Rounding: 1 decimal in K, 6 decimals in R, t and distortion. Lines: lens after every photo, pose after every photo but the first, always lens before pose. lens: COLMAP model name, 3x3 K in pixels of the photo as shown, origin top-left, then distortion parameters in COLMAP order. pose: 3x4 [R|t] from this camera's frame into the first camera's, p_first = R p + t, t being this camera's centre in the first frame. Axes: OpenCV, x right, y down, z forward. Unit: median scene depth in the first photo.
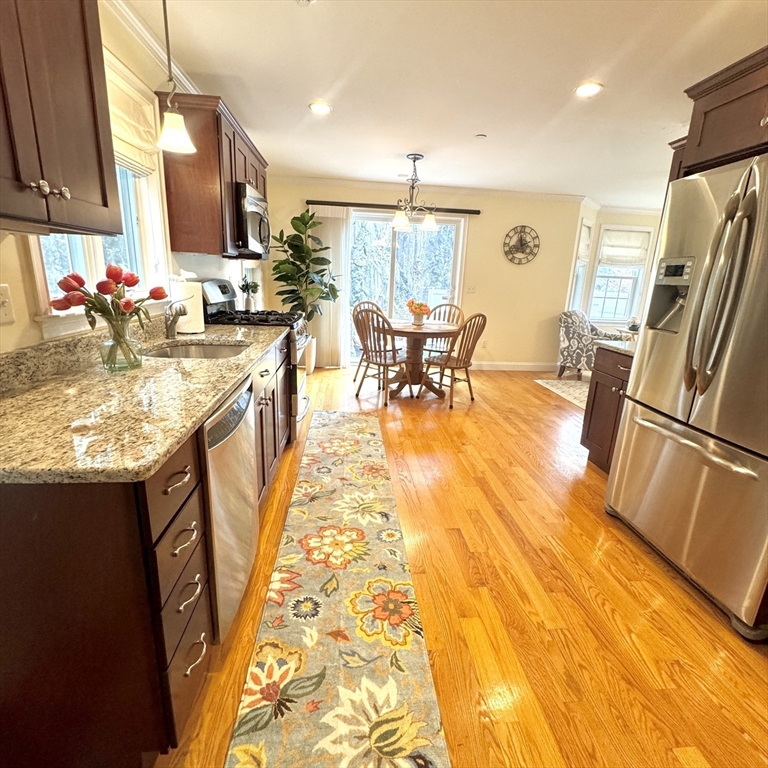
lens RADIAL K [[414.8, 0, 384.0], [0, 414.8, 384.0], [0, 0, 1]] dist [-0.000352, -0.000064]
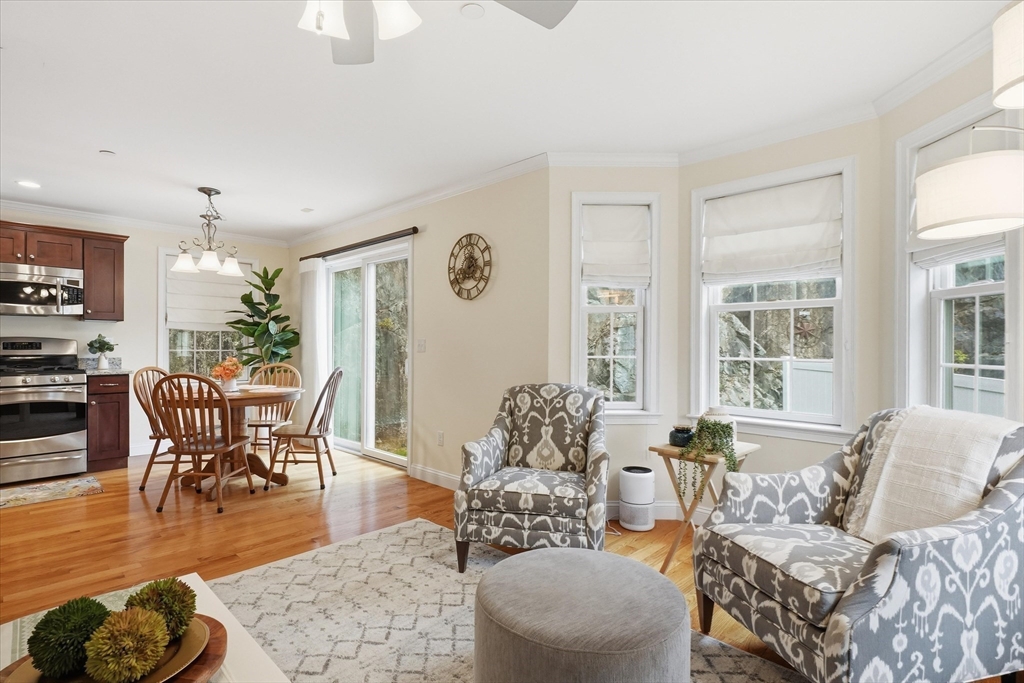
lens RADIAL K [[504.3, 0, 508.0], [0, 504.3, 338.4], [0, 0, 1]] dist [-0.003482, -0.000022]
pose [[0.645906, -0.049834, -0.761789, 1.413675], [-0.172229, 0.962629, -0.209002, -0.173553], [0.743735, 0.266198, 0.613185, 1.040745]]
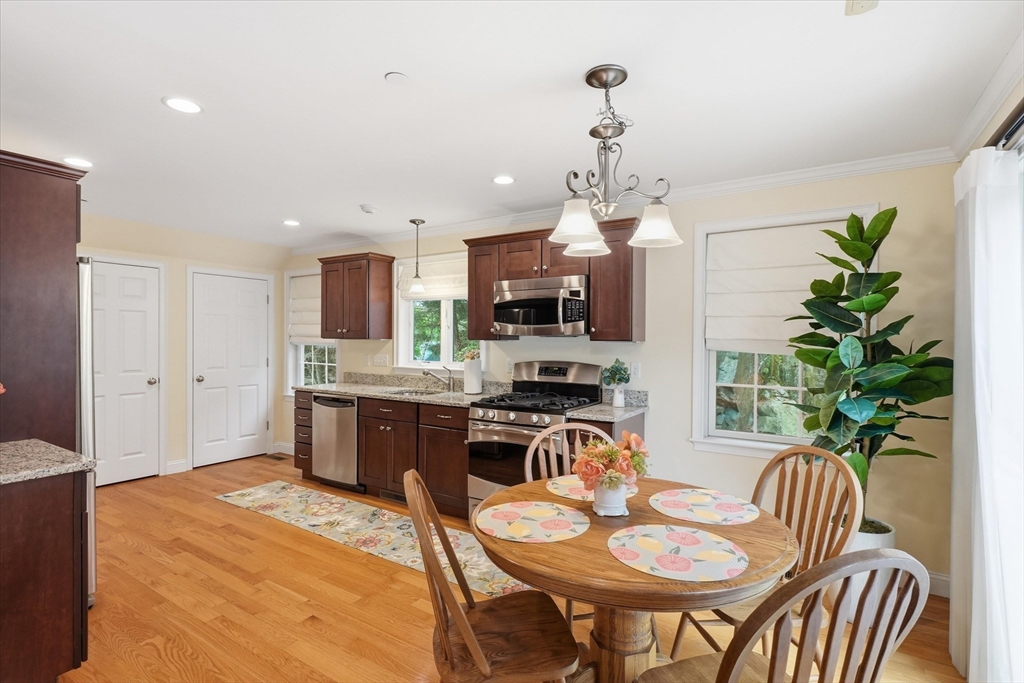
lens RADIAL K [[497.2, 0, 509.8], [0, 497.2, 346.3], [0, 0, 1]] dist [-0.000692, -0.000150]
pose [[-0.618571, -0.039407, -0.784740, 0.577944], [-0.232154, 0.963318, 0.134621, -0.388853], [0.750649, 0.265453, -0.605030, 1.489394]]
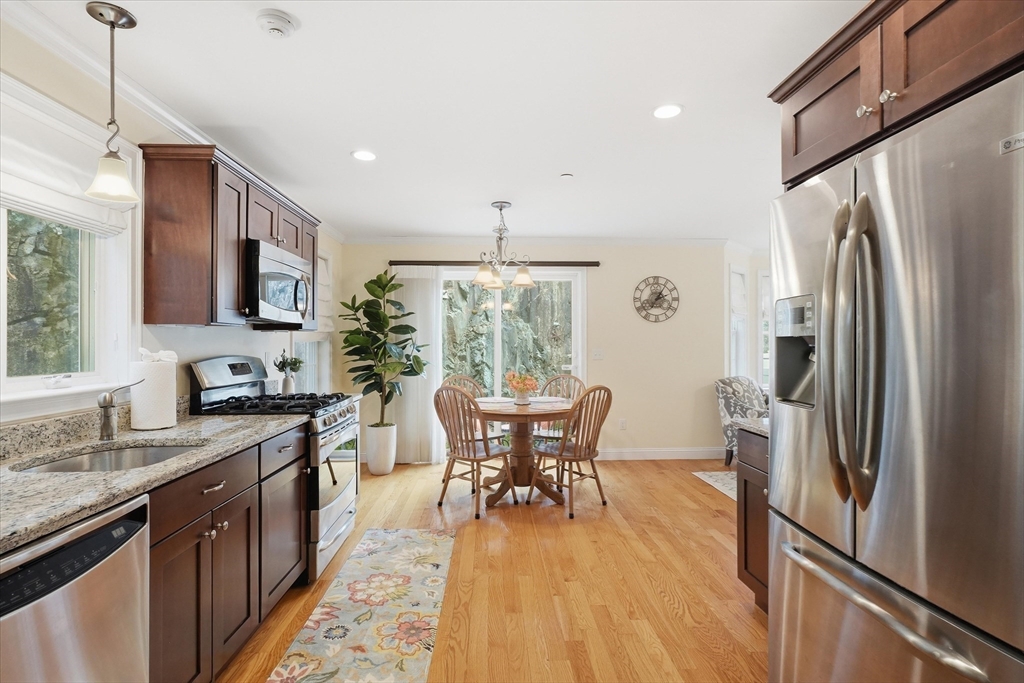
lens RADIAL K [[504.3, 0, 508.0], [0, 504.3, 338.4], [0, 0, 1]] dist [-0.003482, -0.000022]
pose [[0.997618, -0.044235, -0.052925, 0.150227], [0.028658, 0.963742, -0.265292, -0.017231], [0.062741, 0.263144, 0.962714, 0.100725]]
